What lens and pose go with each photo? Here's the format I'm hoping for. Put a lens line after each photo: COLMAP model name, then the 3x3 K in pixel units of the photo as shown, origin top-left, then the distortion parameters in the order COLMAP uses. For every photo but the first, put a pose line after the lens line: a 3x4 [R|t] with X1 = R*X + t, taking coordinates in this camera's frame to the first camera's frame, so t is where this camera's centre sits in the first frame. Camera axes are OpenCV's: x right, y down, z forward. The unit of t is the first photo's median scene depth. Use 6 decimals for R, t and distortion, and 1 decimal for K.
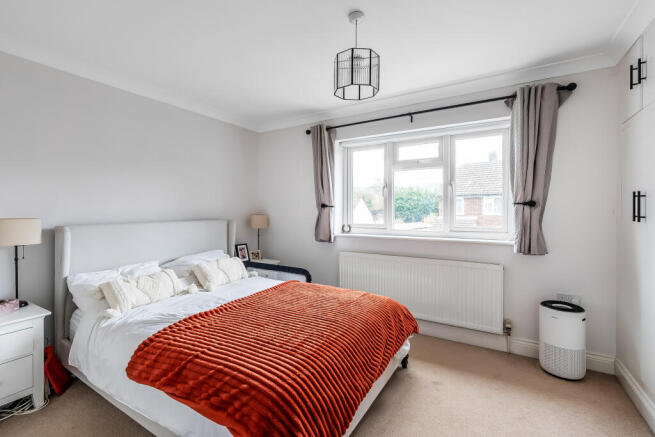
lens RADIAL K [[293.3, 0, 330.0], [0, 293.3, 212.1], [0, 0, 1]] dist [0.001009, -0.000244]
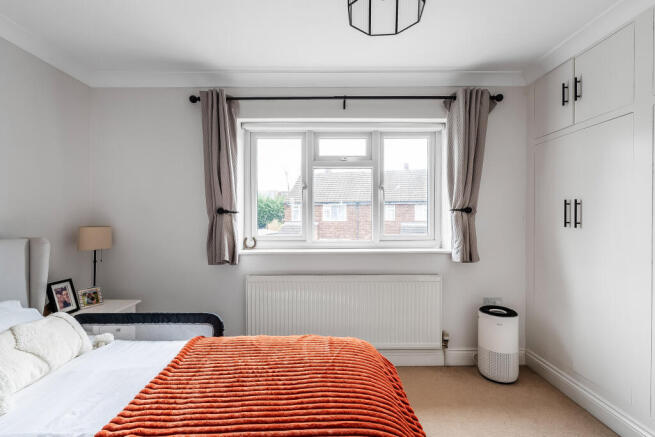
lens RADIAL K [[292.3, 0, 327.5], [0, 292.3, 218.5], [0, 0, 1]] dist [-0.000877, 0.000132]
pose [[0.857834, -0.007076, 0.513878, -0.176108], [0.007023, 0.999973, 0.002045, -0.005106], [-0.513878, 0.001855, 0.857861, 0.323501]]
